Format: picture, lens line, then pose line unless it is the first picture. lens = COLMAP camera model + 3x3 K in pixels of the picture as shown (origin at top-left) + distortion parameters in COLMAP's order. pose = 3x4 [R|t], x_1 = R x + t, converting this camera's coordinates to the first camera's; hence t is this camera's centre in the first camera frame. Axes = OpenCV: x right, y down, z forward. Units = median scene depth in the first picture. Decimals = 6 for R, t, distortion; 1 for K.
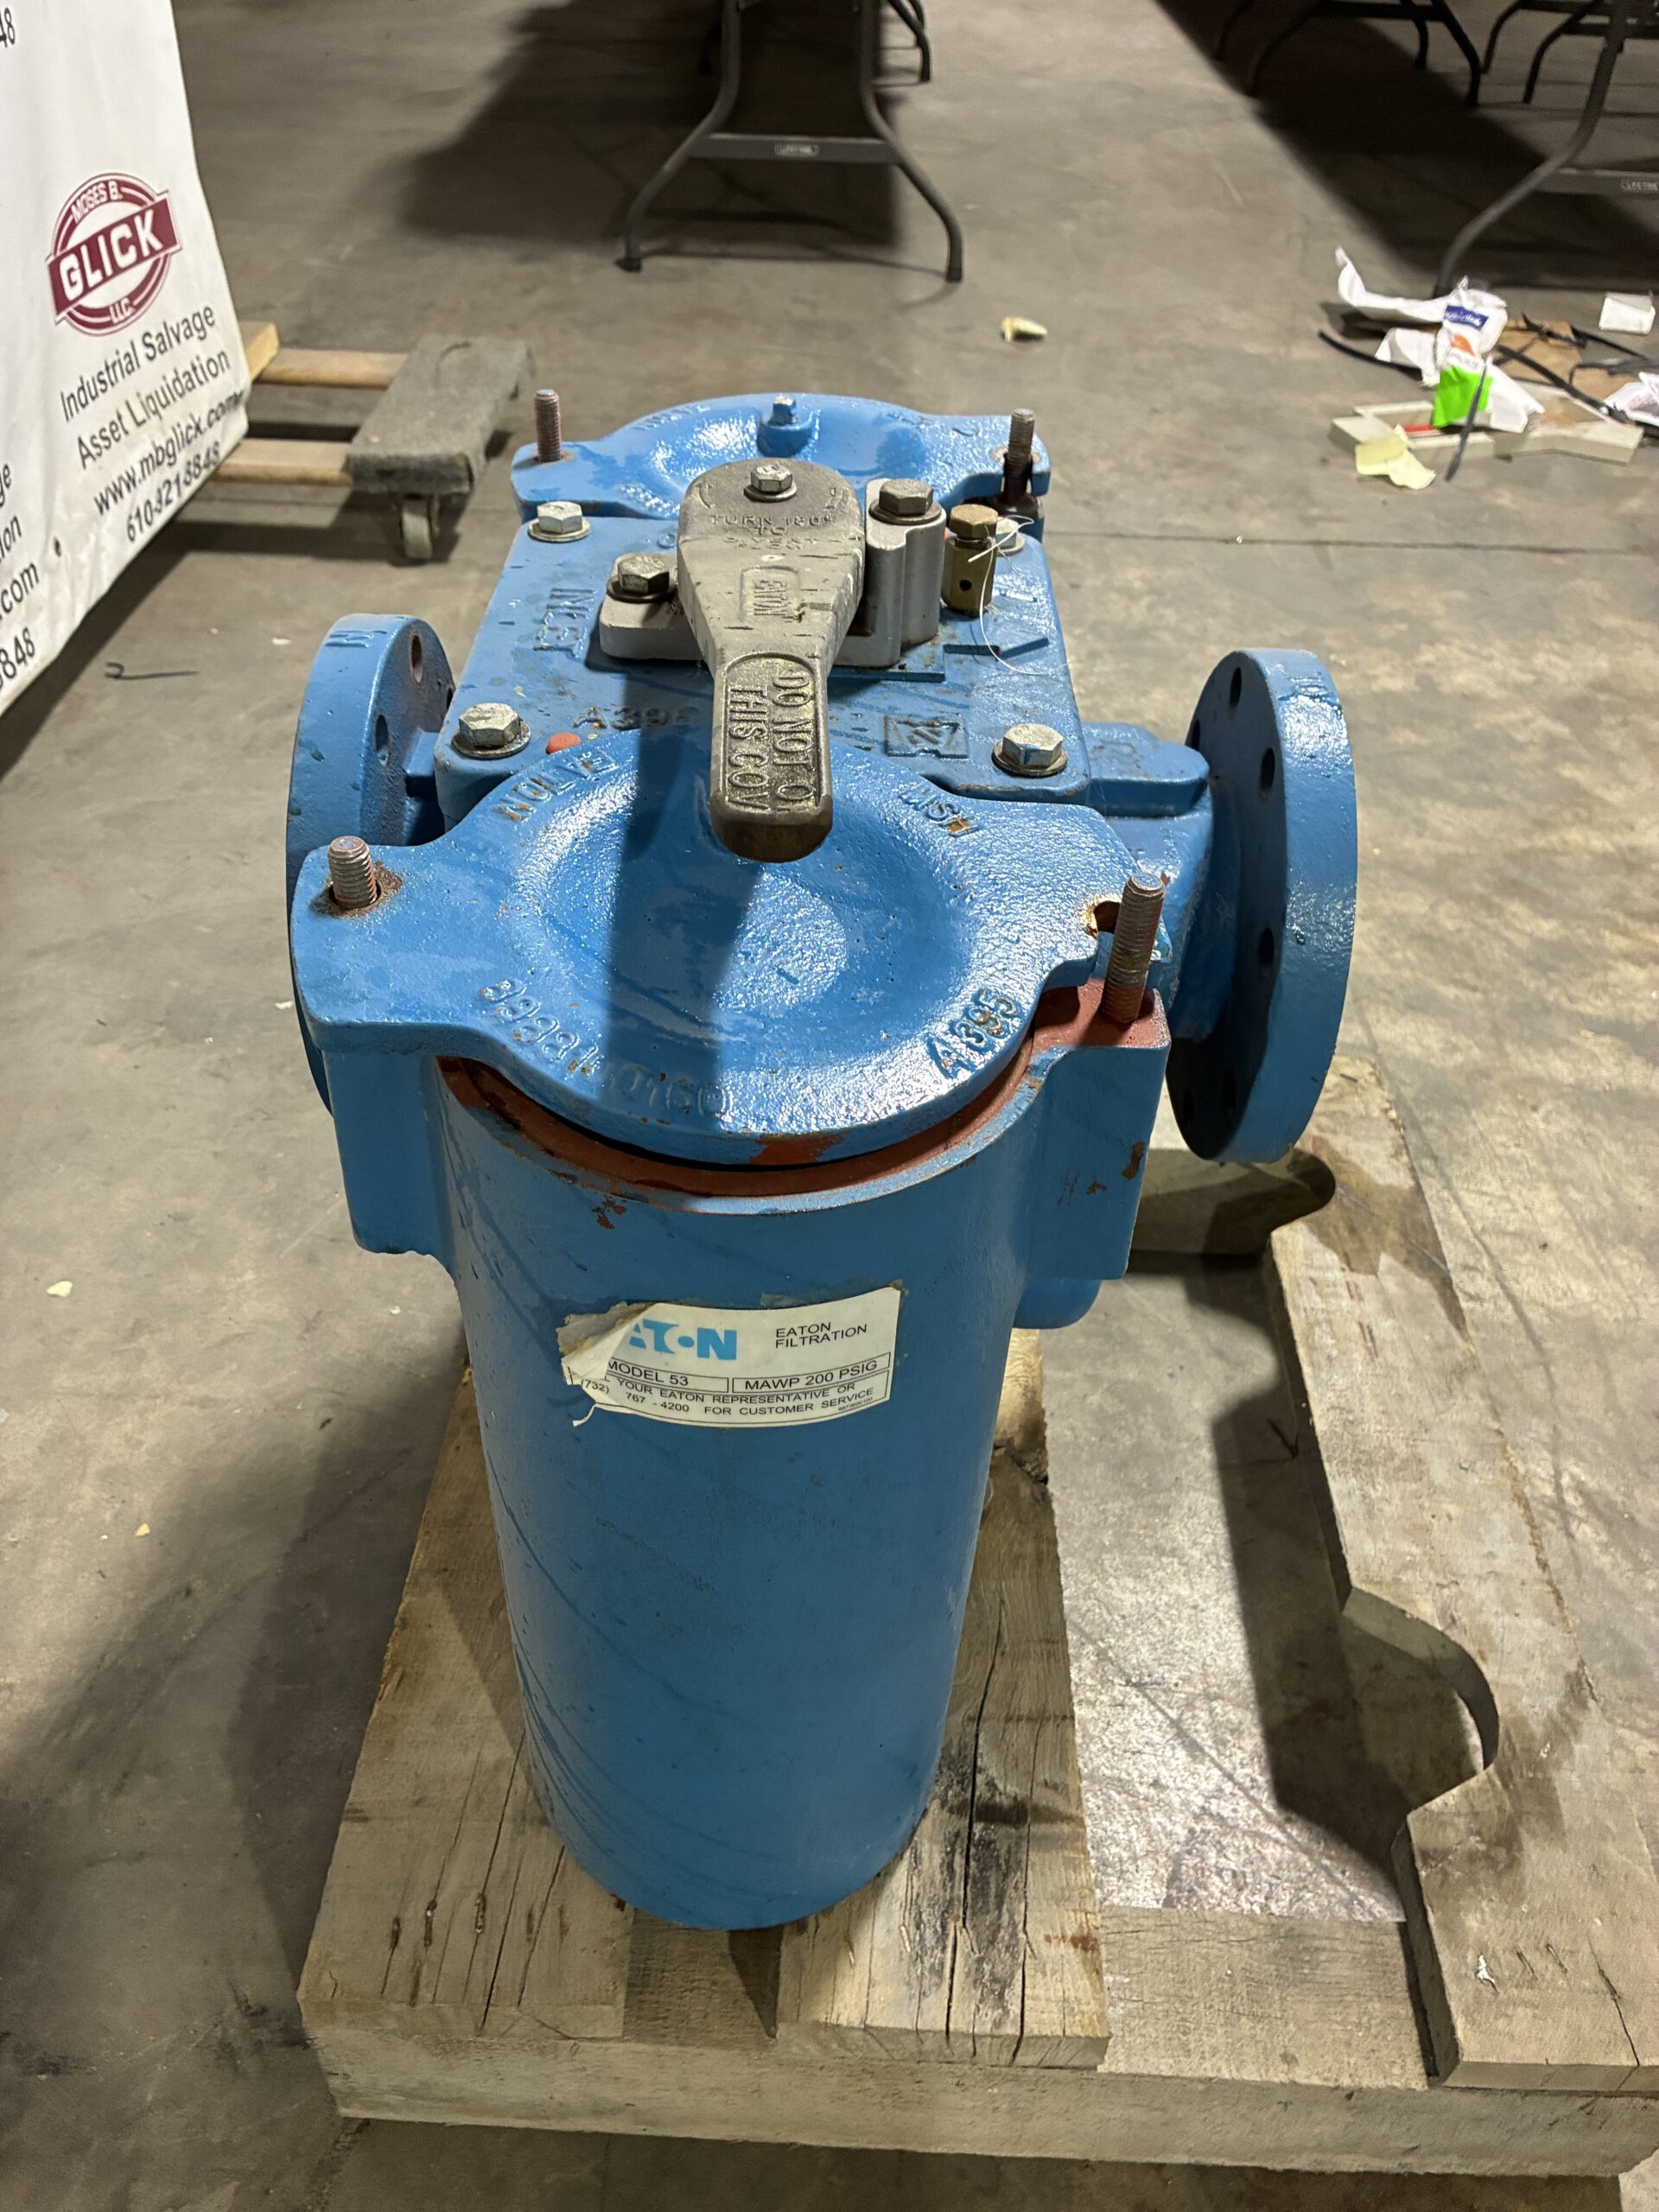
lens RADIAL K [[1668.1, 0, 832.7], [0, 1668.1, 1103.9], [0, 0, 1]] dist [0.002307, -0.003768]
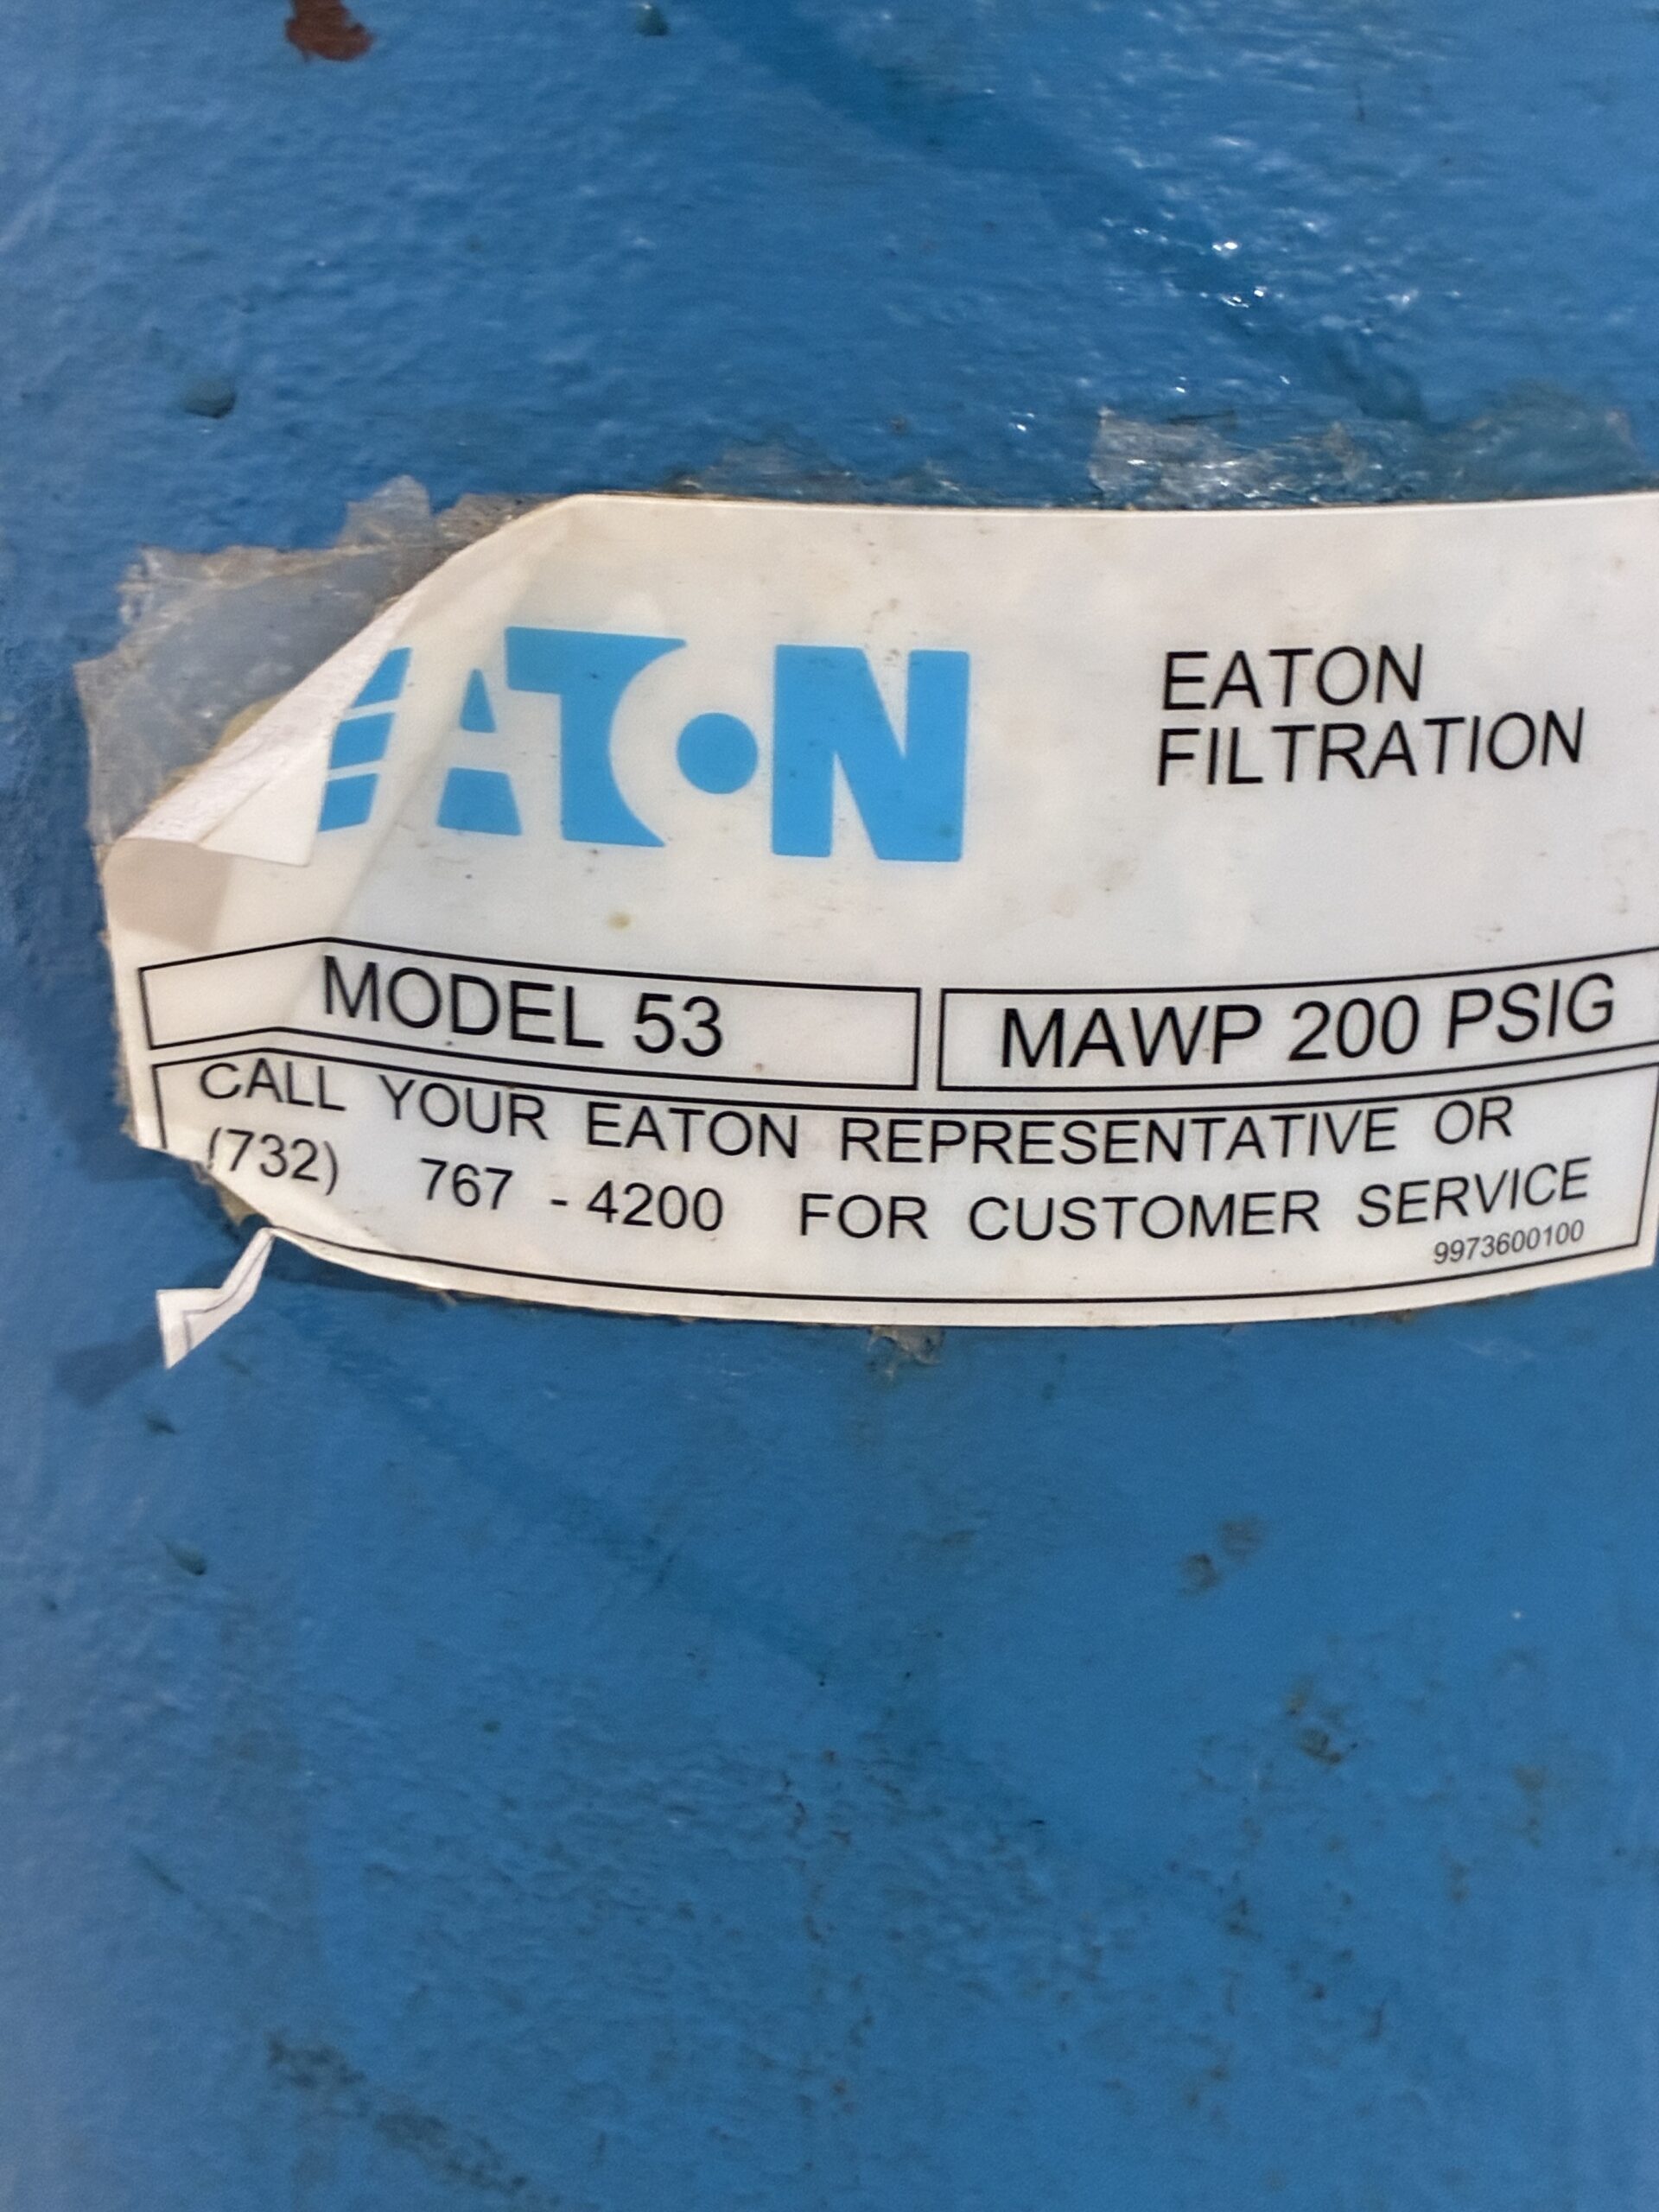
lens RADIAL K [[3372.1, 0, 829.0], [0, 3372.1, 1106.8], [0, 0, 1]] dist [0.184276, 0.000000]
pose [[0.999639, -0.025283, -0.009100, -0.069759], [0.021140, 0.949023, -0.314498, 0.305756], [0.016588, 0.314192, 0.949214, 0.606196]]
